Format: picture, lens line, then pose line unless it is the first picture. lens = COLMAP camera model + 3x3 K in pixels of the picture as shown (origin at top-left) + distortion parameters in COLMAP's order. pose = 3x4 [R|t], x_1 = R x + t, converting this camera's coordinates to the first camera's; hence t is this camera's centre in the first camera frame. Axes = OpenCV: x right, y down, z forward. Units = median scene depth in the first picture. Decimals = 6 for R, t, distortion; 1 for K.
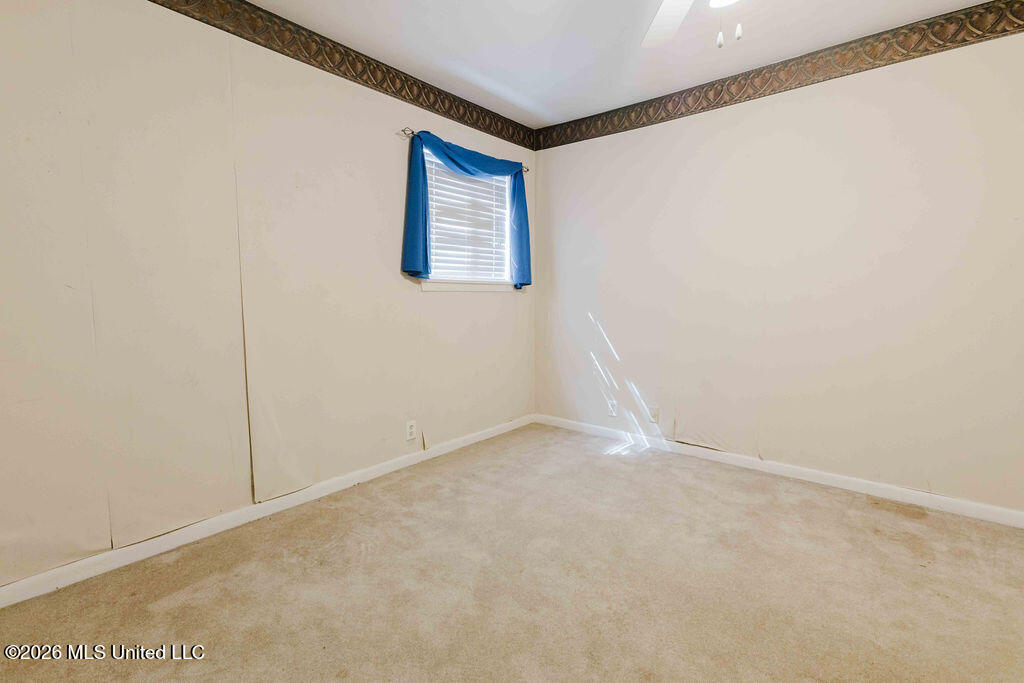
lens RADIAL K [[456.2, 0, 510.6], [0, 456.2, 335.1], [0, 0, 1]] dist [-0.019327, 0.017409]
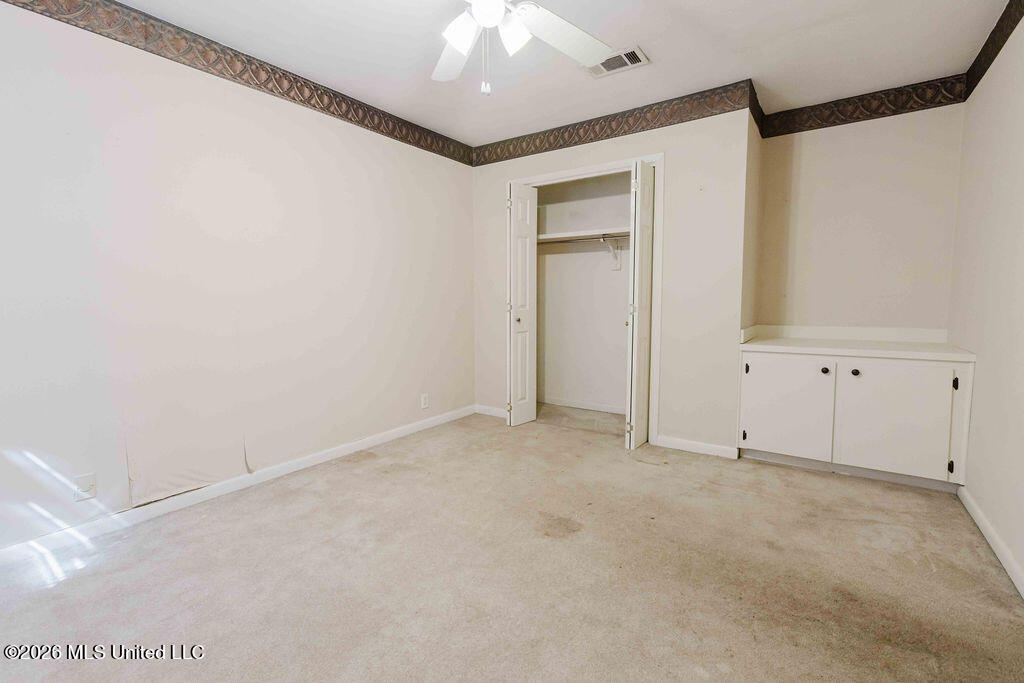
lens RADIAL K [[456.2, 0, 510.6], [0, 456.2, 335.1], [0, 0, 1]] dist [-0.019327, 0.017409]
pose [[-0.068703, -0.085918, 0.993931, -0.410943], [0.085884, 0.992077, 0.091694, -0.050062], [-0.993934, 0.091662, -0.060779, 0.529699]]
